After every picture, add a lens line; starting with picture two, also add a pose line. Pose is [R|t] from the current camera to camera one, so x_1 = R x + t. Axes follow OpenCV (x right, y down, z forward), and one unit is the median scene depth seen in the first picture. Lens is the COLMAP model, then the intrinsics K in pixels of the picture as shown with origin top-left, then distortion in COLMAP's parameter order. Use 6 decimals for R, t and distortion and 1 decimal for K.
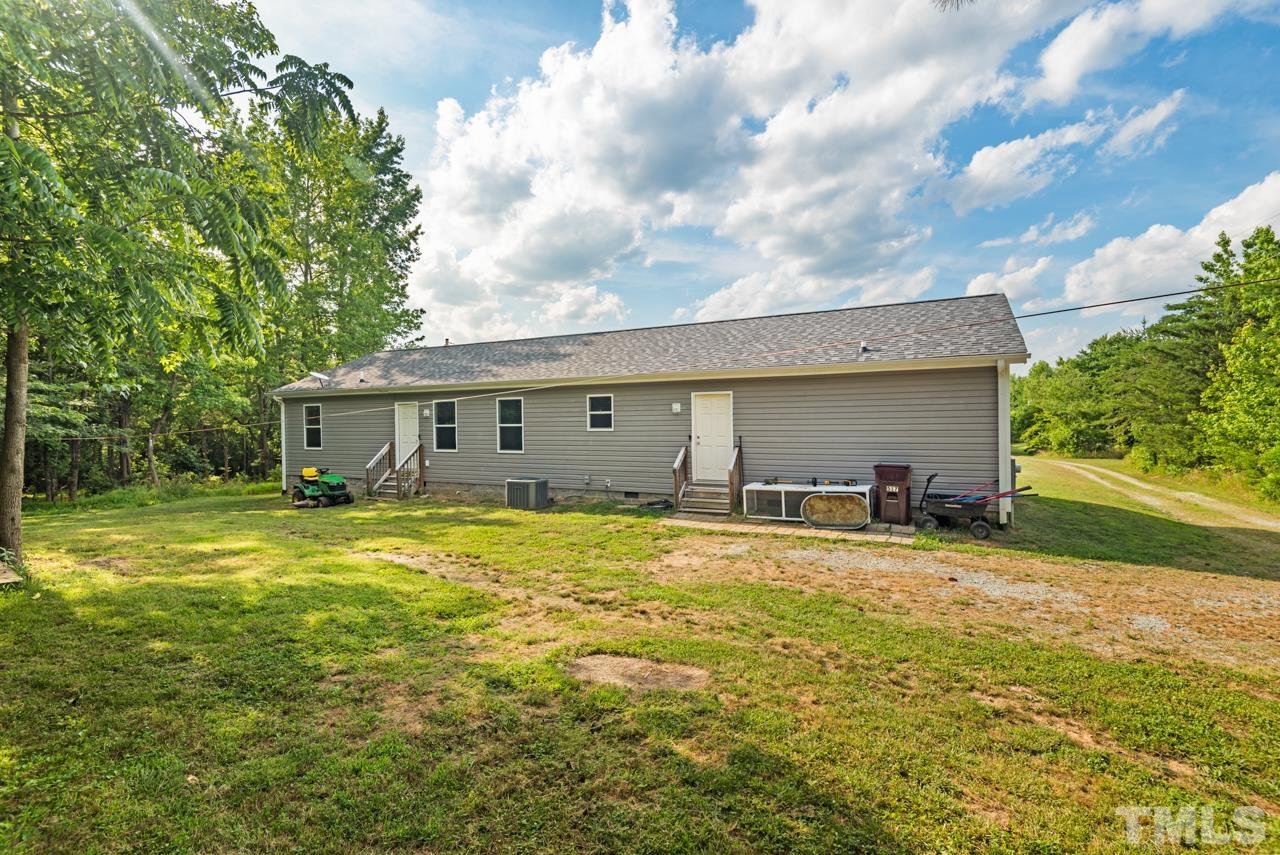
lens RADIAL K [[585.5, 0, 640.0], [0, 585.5, 427.5], [0, 0, 1]] dist [0.037364, -0.017656]
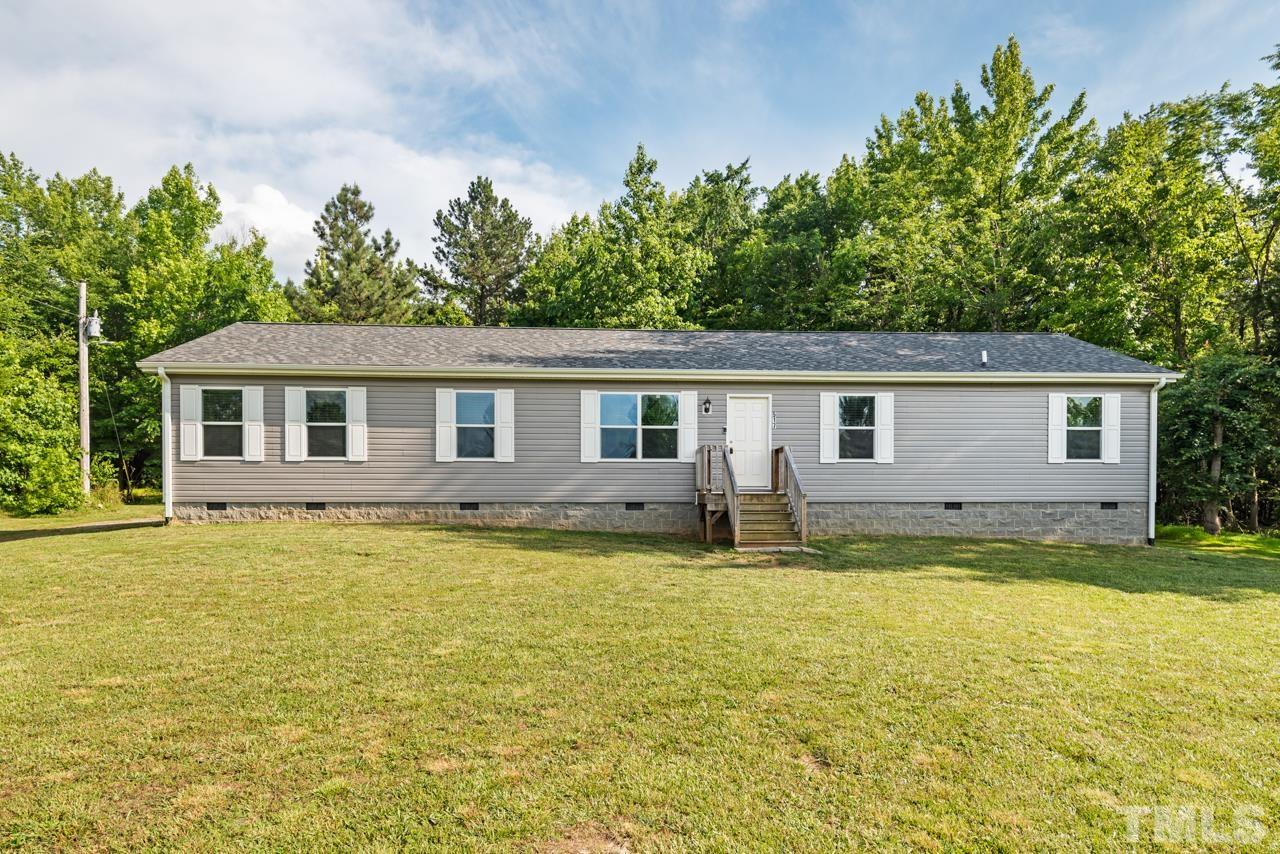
lens RADIAL K [[585.5, 0, 640.0], [0, 585.5, 427.0], [0, 0, 1]] dist [0.037364, -0.017656]
pose [[0.833730, 0.010902, 0.552065, -0.302512], [-0.010193, 0.999939, -0.004353, 0.000051], [-0.552078, -0.001998, 0.833790, 0.157314]]
